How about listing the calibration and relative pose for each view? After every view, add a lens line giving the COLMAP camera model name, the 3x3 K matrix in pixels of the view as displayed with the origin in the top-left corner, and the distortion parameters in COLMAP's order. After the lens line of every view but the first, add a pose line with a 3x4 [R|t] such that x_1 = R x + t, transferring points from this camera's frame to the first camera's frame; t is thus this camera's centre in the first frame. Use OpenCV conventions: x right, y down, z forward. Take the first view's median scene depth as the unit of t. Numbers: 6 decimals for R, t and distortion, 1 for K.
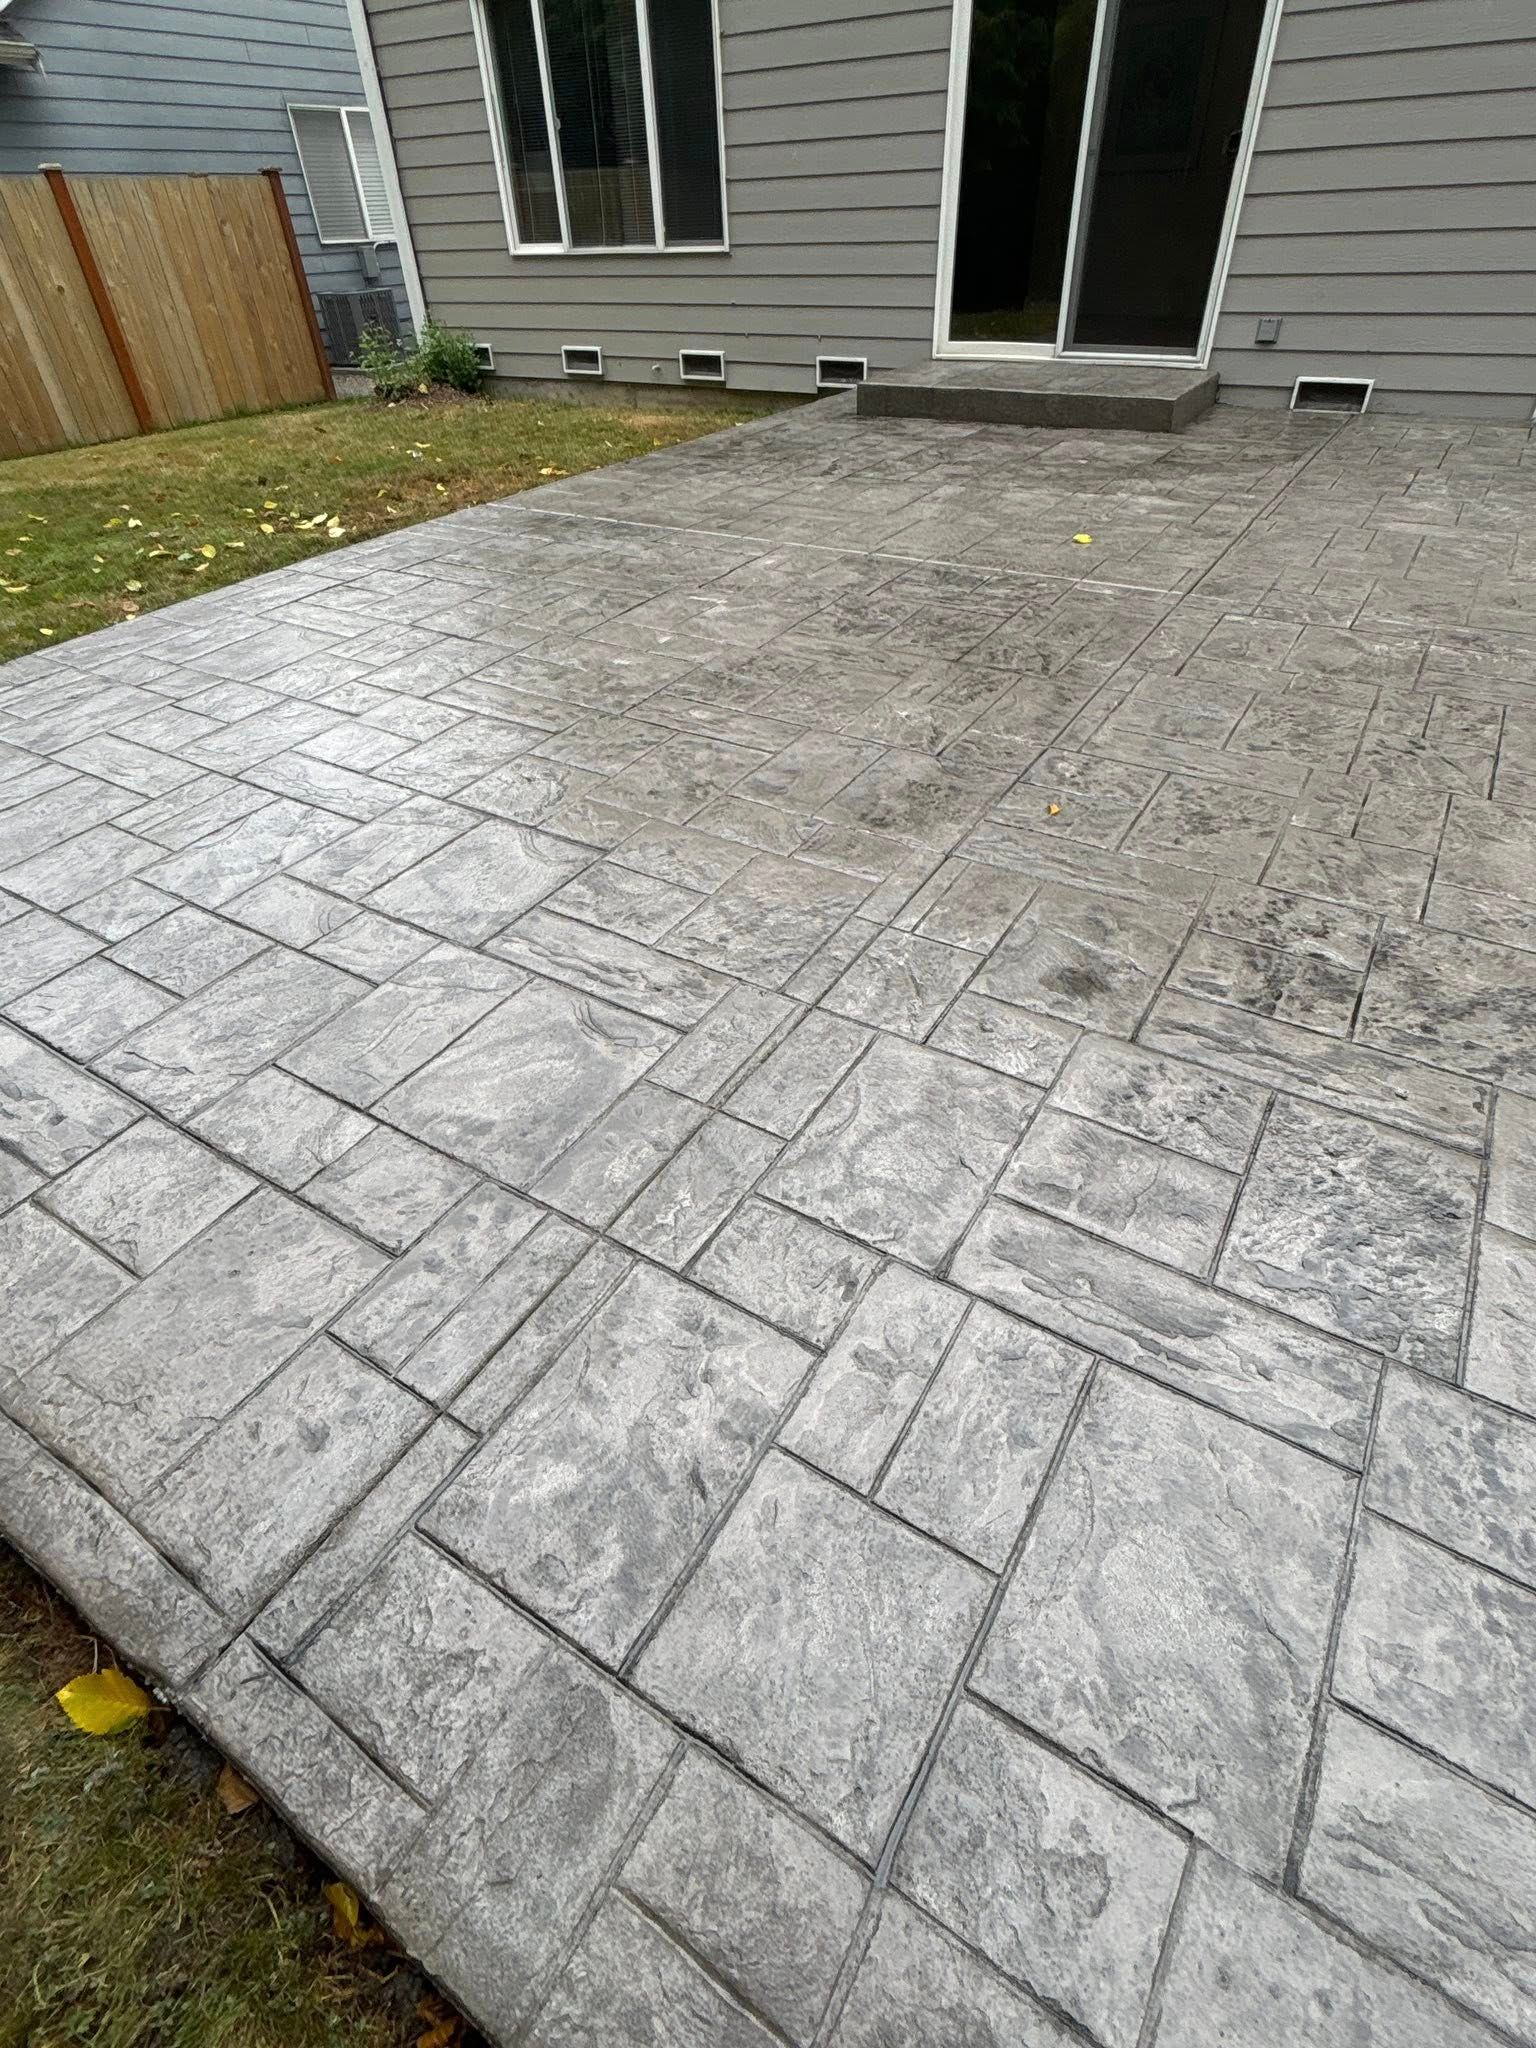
lens RADIAL K [[984.3, 0, 777.9], [0, 984.3, 1023.4], [0, 0, 1]] dist [-0.005091, 0.001226]
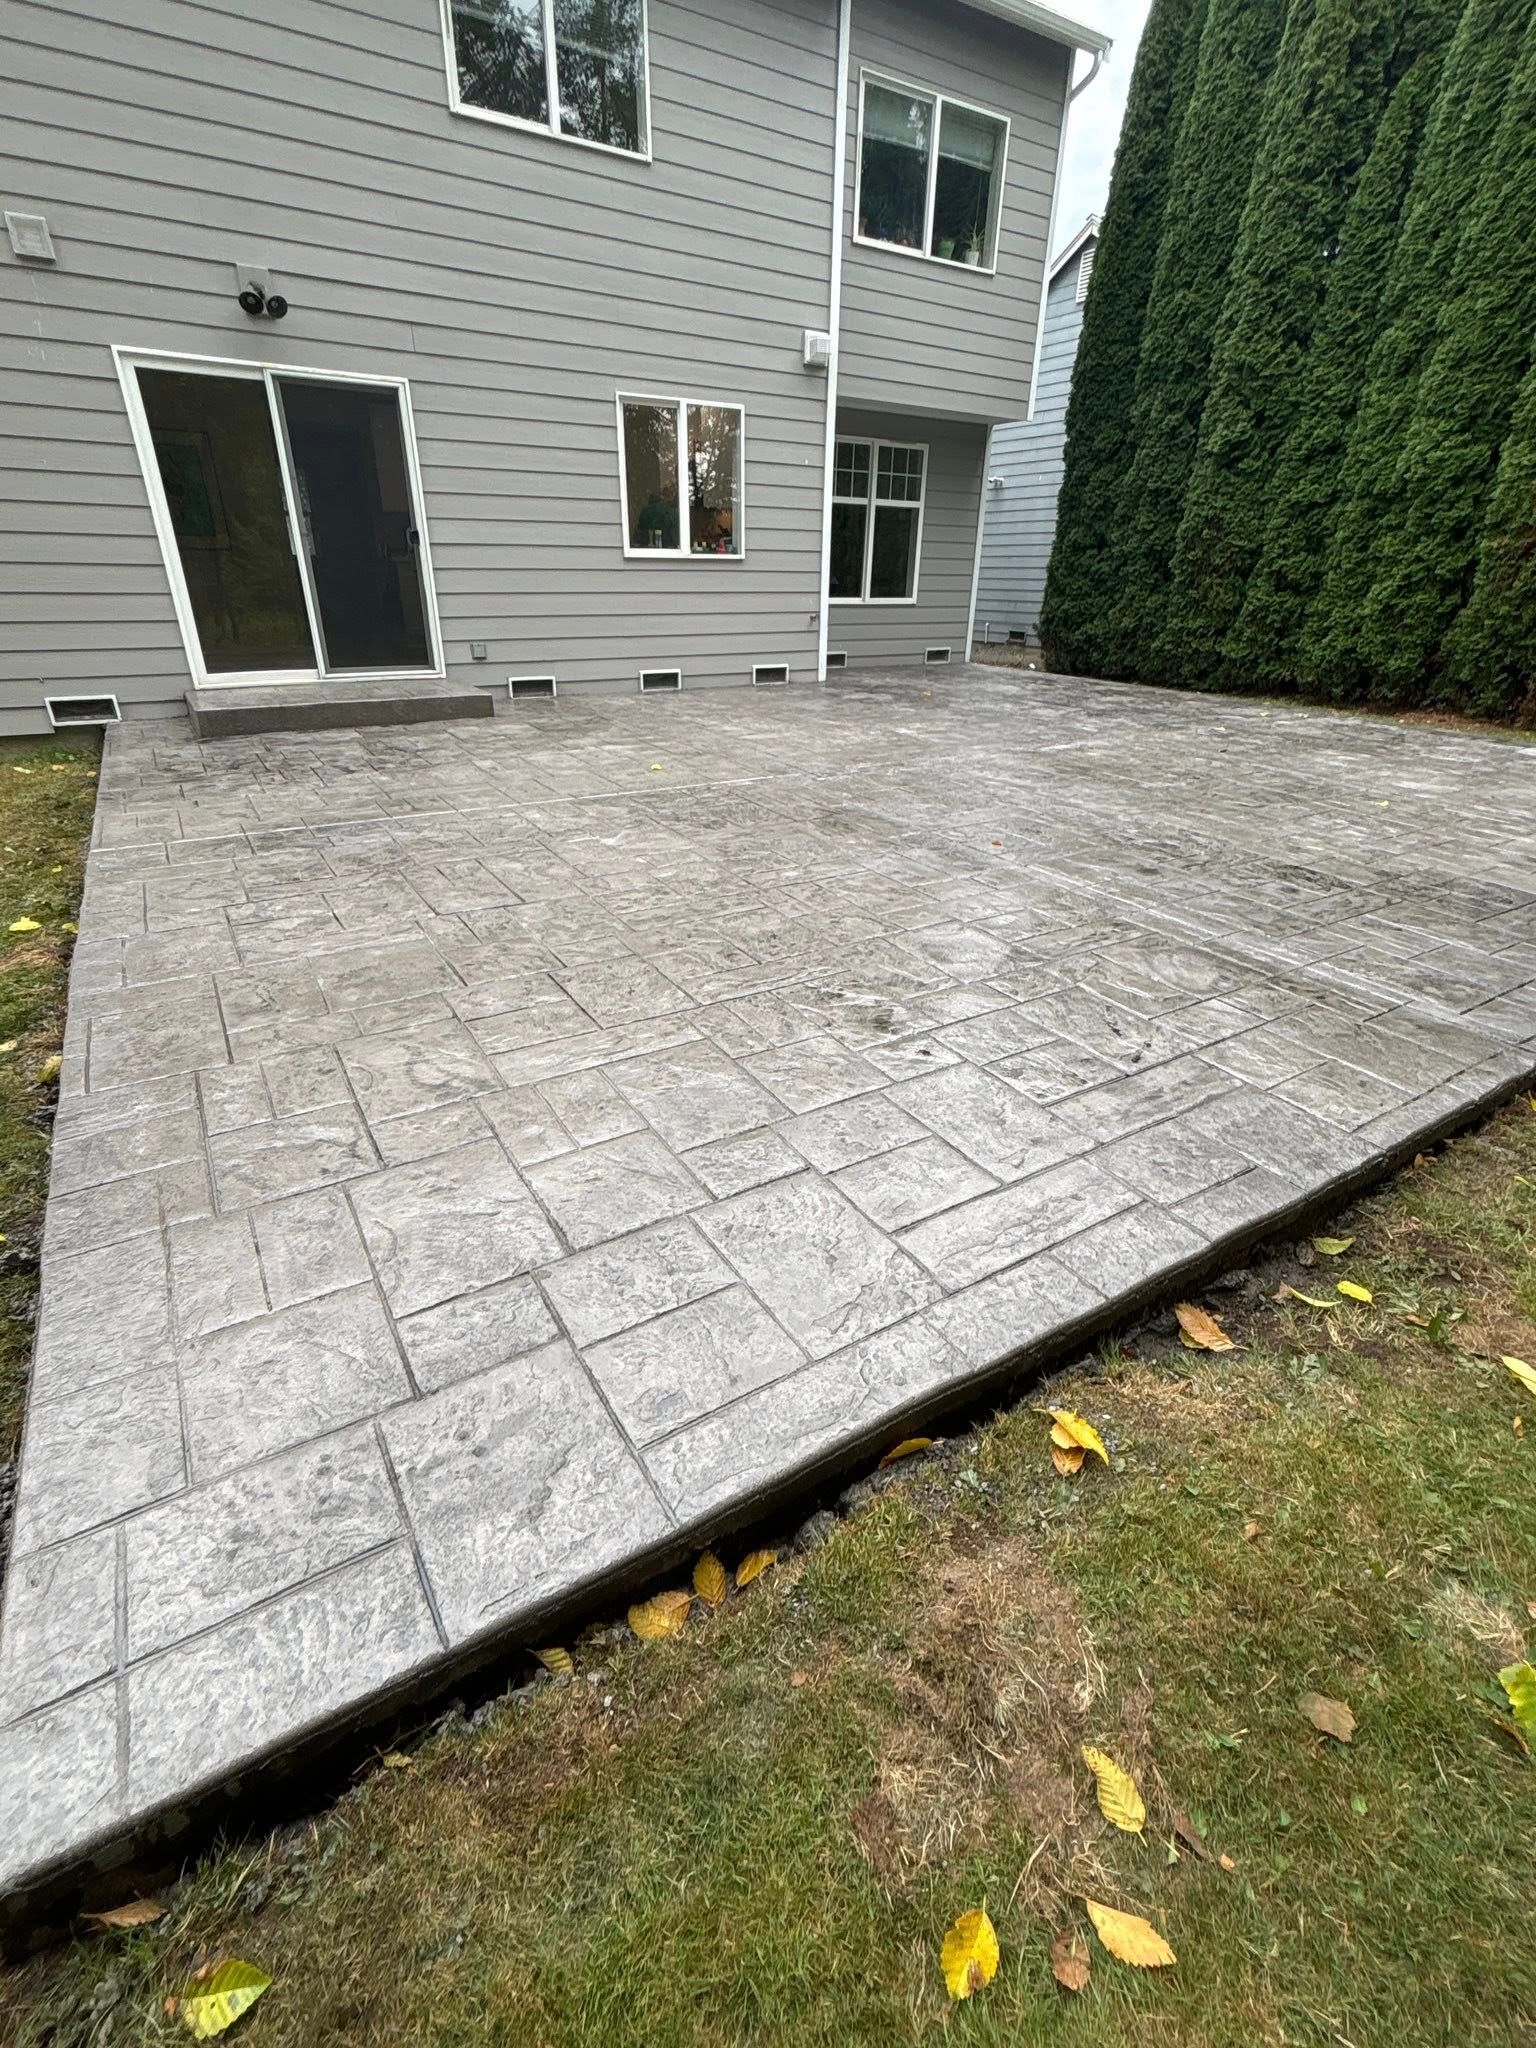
lens RADIAL K [[926.2, 0, 765.0], [0, 926.2, 1016.9], [0, 0, 1]] dist [0.003121, -0.001420]
pose [[0.444088, -0.354751, 0.822762, -1.091884], [0.554402, 0.830176, 0.058708, -0.211219], [-0.703864, 0.430069, 0.565345, 0.319896]]
